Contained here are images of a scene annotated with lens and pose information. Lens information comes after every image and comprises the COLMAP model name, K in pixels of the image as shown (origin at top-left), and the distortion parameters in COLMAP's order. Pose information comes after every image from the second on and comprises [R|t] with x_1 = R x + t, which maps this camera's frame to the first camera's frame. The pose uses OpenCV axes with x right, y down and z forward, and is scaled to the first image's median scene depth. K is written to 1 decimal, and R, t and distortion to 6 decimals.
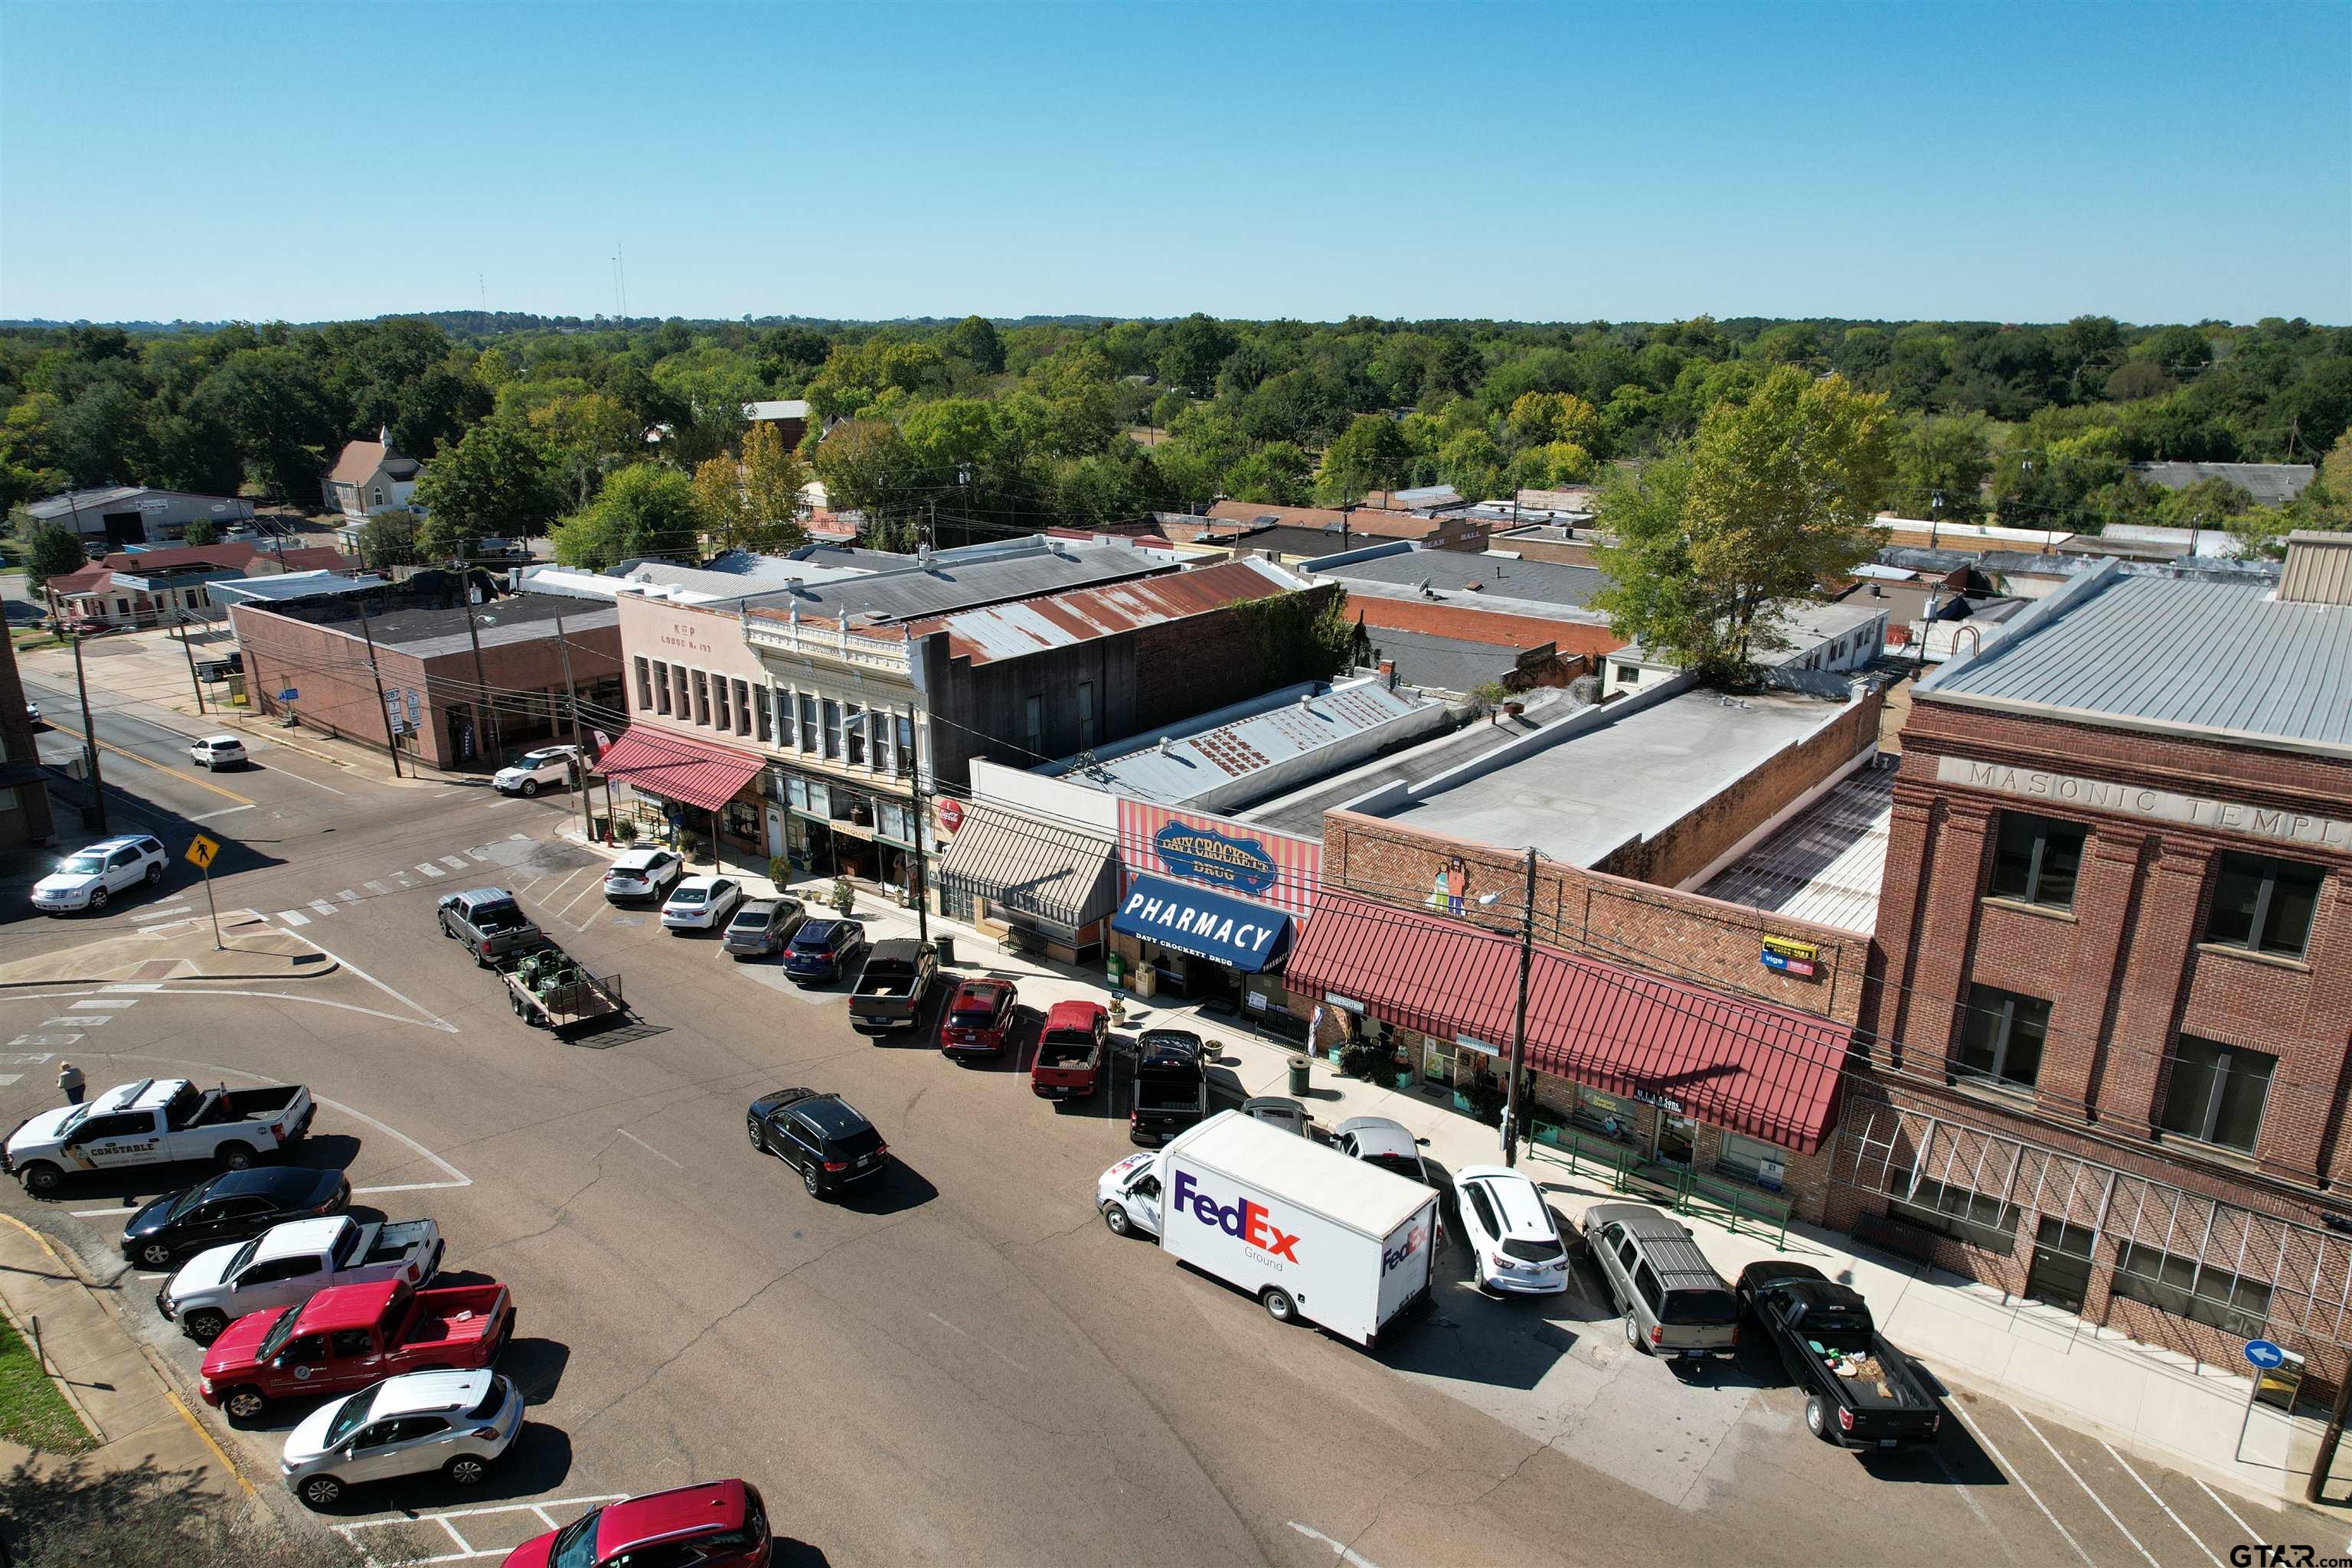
lens RADIAL K [[1490.6, 0, 1190.5], [0, 1490.6, 791.8], [0, 0, 1]] dist [-0.072465, 0.058965]
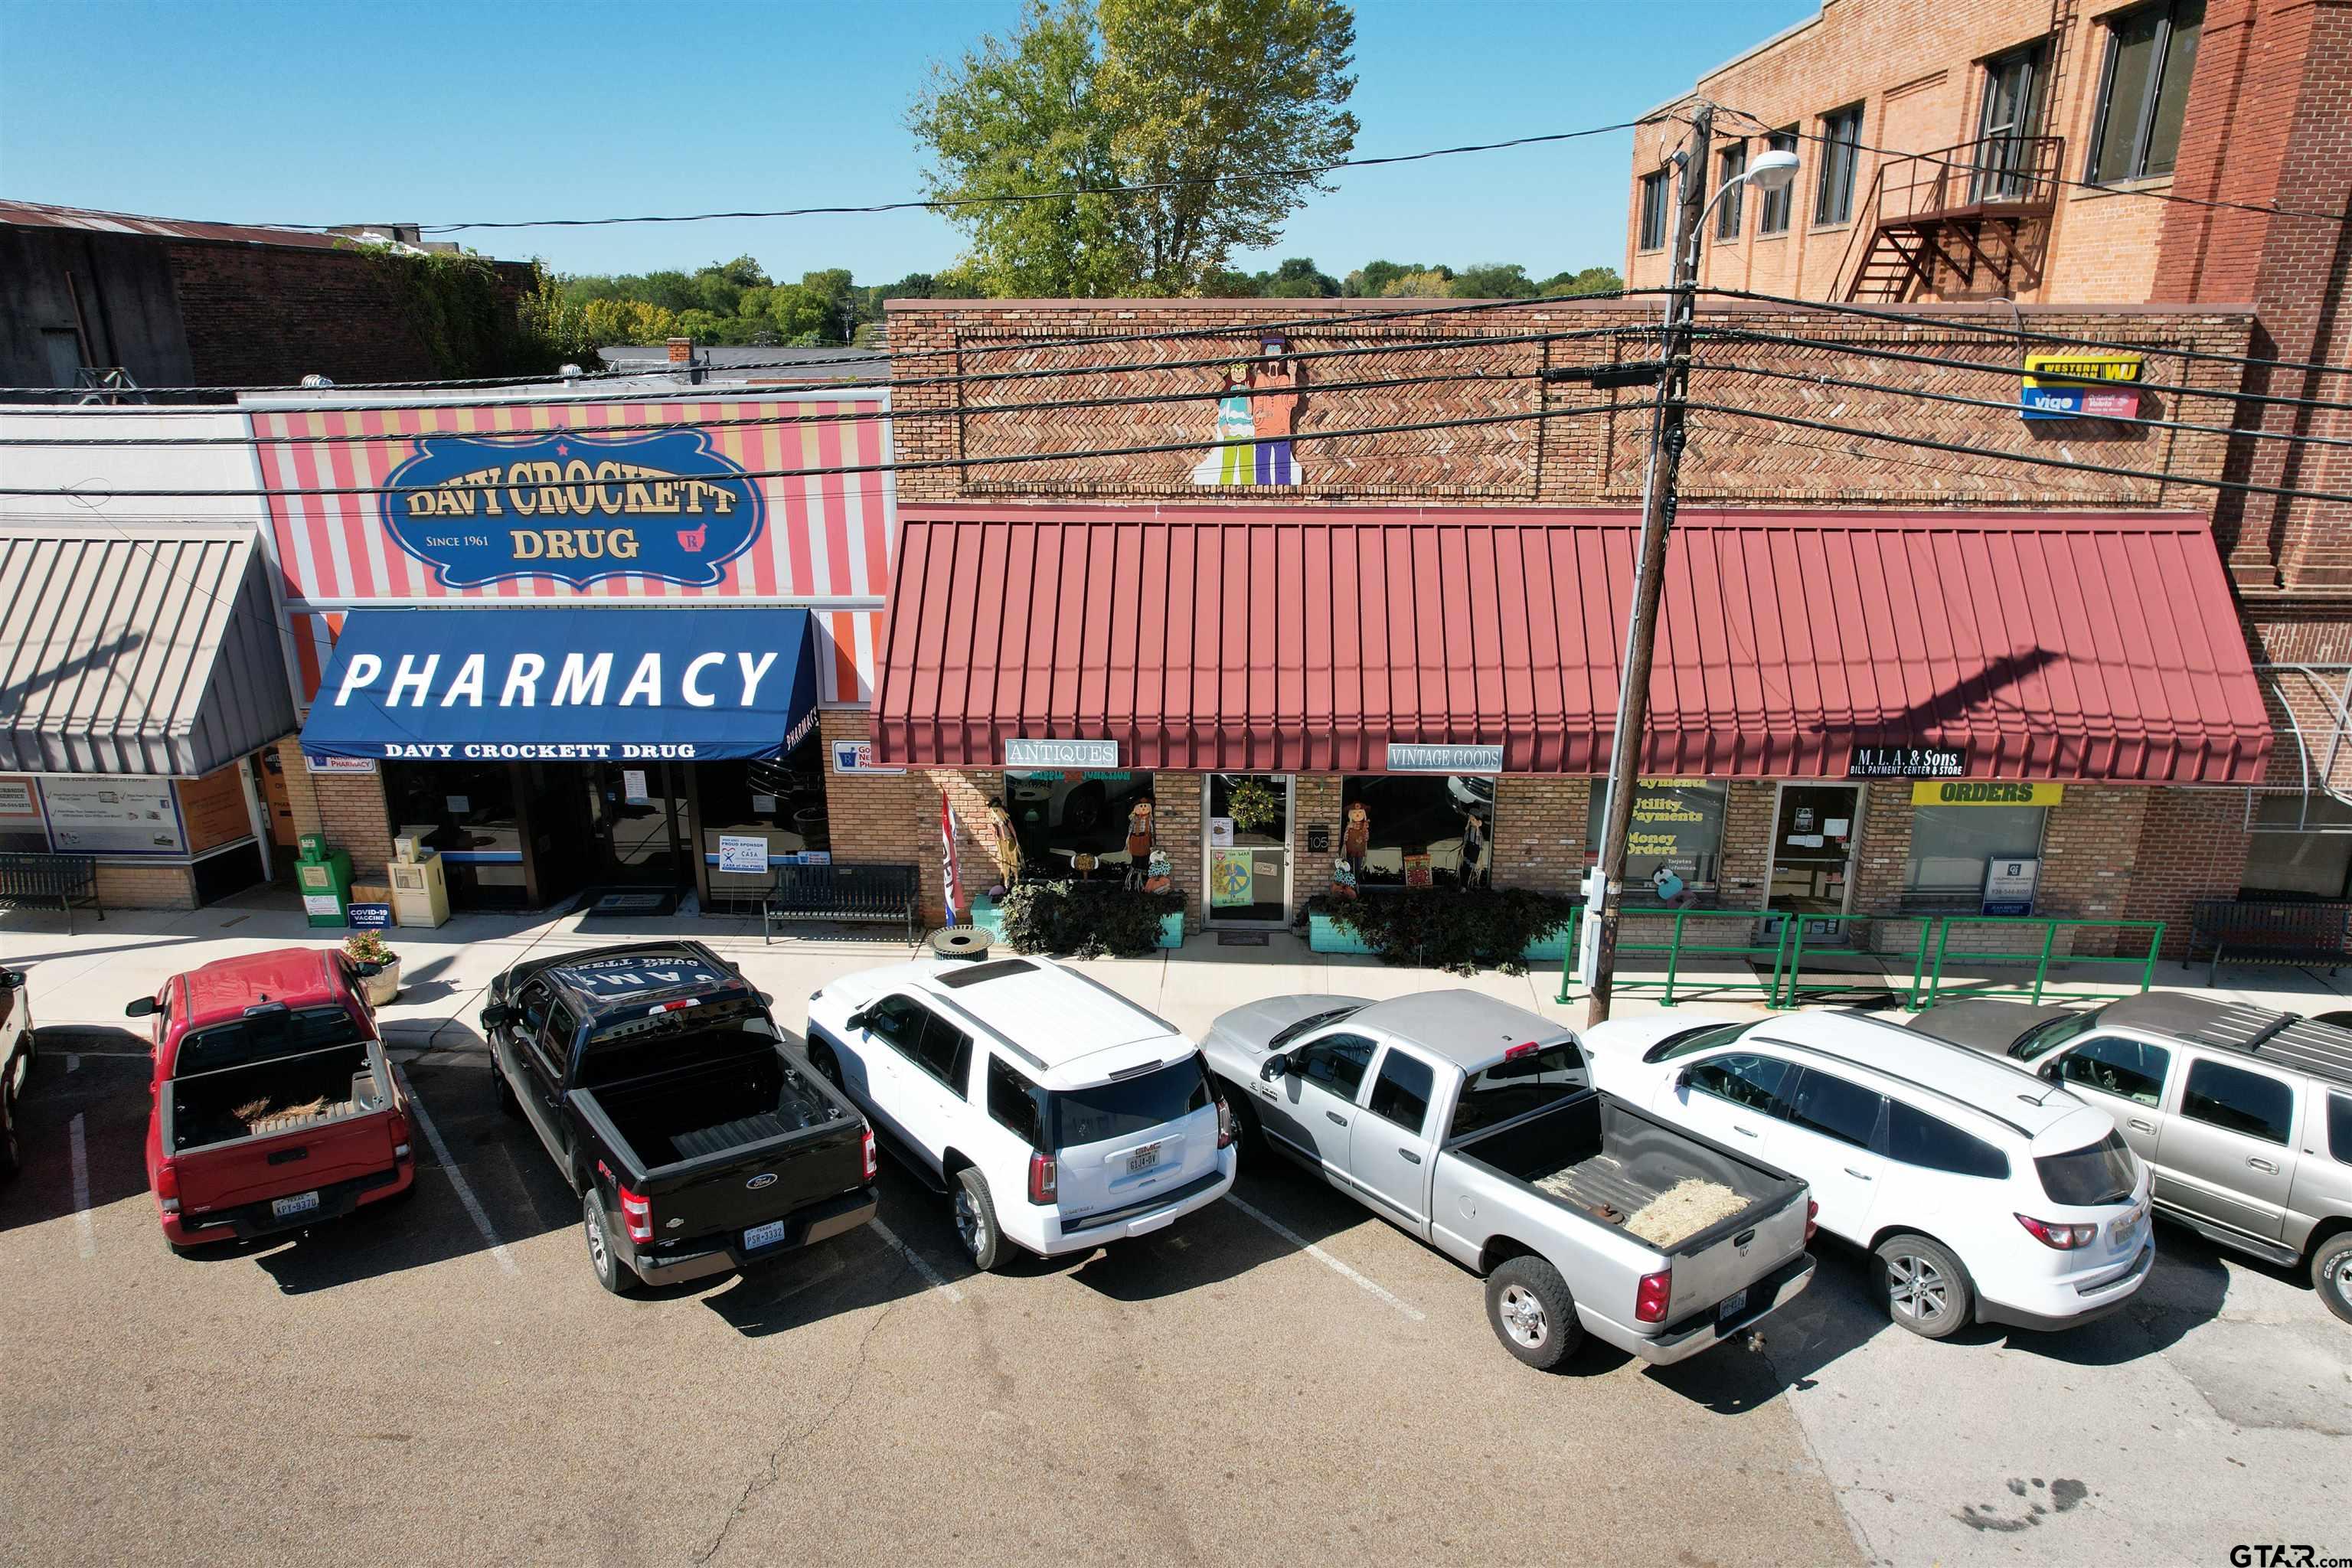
lens RADIAL K [[1490.6, 0, 1171.1], [0, 1490.6, 795.0], [0, 0, 1]] dist [-0.072465, 0.058965]
pose [[0.820401, -0.183209, 0.541642, -0.073241], [0.178045, 0.982036, 0.062496, 0.115267], [-0.543362, 0.045165, 0.838283, 0.570193]]
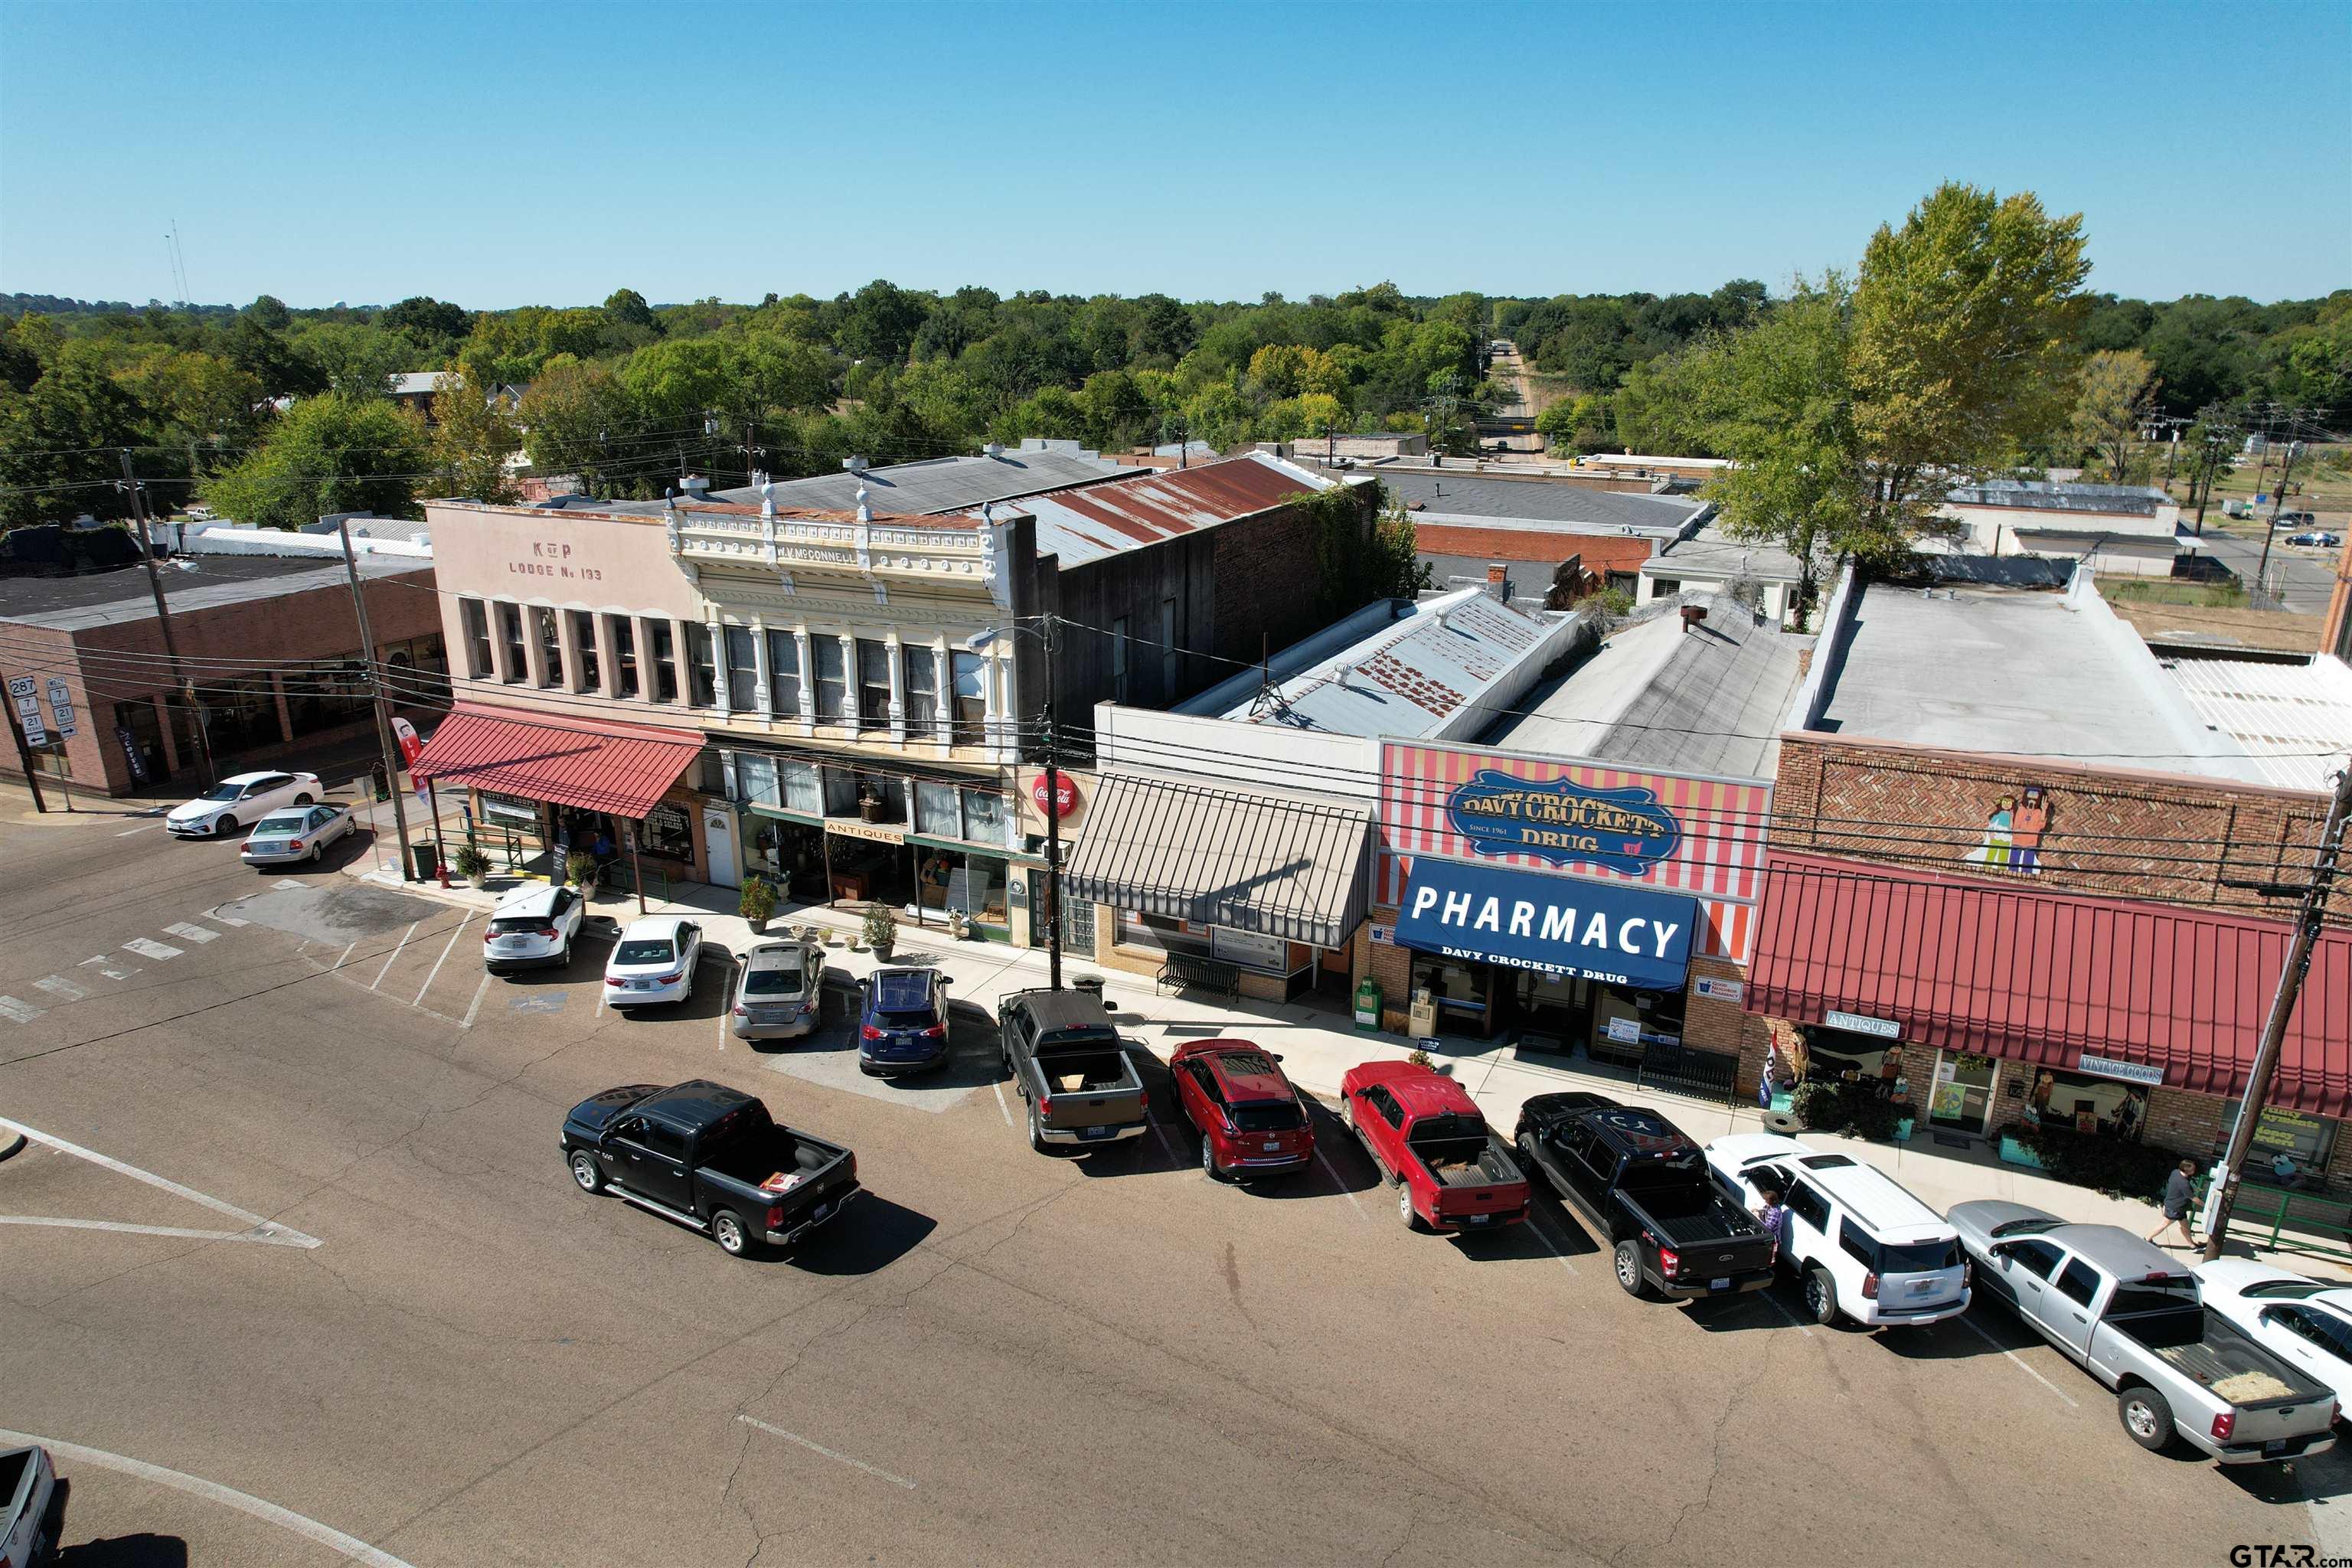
lens RADIAL K [[1490.6, 0, 1180.4], [0, 1490.6, 789.2], [0, 0, 1]] dist [-0.072465, 0.058965]
pose [[0.974890, -0.069402, 0.211595, -0.271671], [0.068224, 0.997587, 0.012871, 0.009731], [-0.211977, 0.001888, 0.977273, 0.377338]]
